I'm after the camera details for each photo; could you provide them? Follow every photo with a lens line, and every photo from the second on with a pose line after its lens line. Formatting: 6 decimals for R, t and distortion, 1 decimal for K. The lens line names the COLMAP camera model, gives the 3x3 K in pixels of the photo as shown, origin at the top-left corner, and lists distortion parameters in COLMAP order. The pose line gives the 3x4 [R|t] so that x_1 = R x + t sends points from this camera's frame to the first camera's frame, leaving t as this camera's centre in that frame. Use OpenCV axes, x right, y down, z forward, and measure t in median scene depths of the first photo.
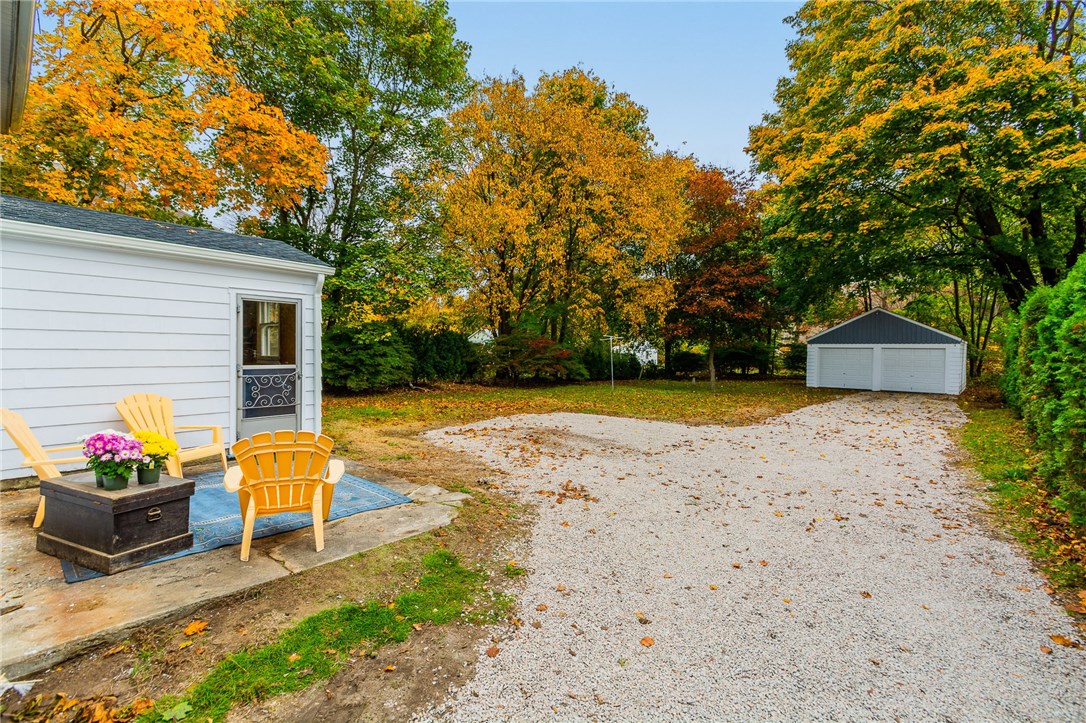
lens RADIAL K [[485.5, 0, 538.2], [0, 485.5, 356.2], [0, 0, 1]] dist [0.000842, -0.003171]
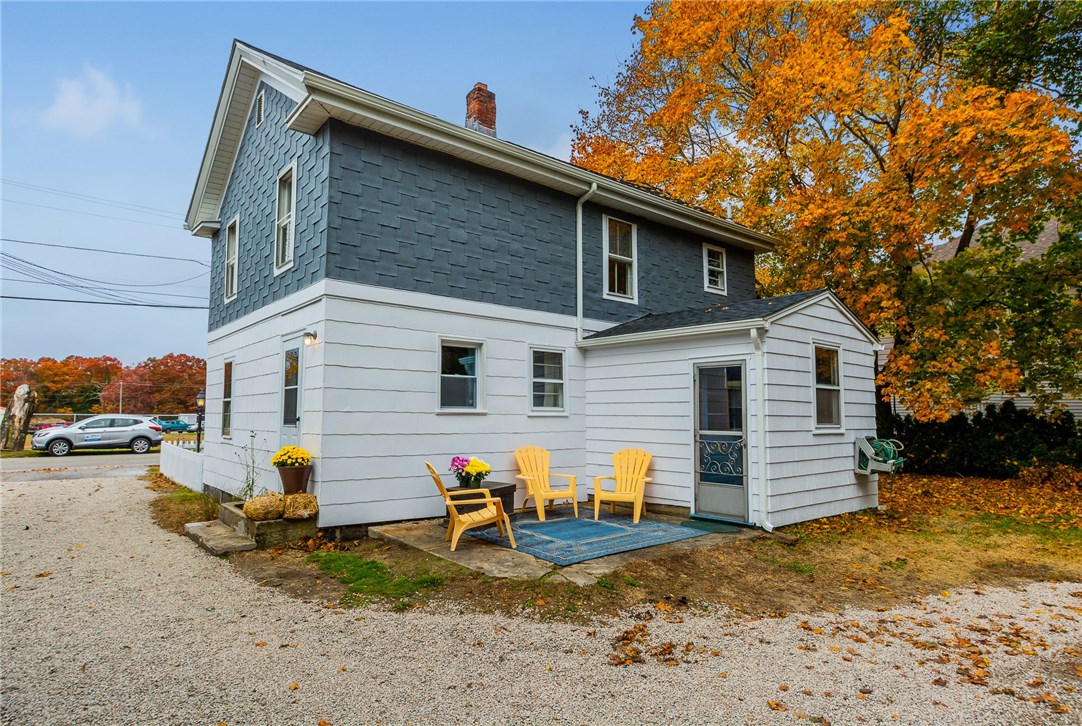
lens RADIAL K [[609.3, 0, 537.6], [0, 609.3, 366.0], [0, 0, 1]] dist [-0.002996, -0.000418]
pose [[-0.168707, -0.090247, -0.981526, 0.847227], [-0.018011, 0.995916, -0.088474, 0.003626], [0.985502, 0.002753, -0.169643, 0.979606]]
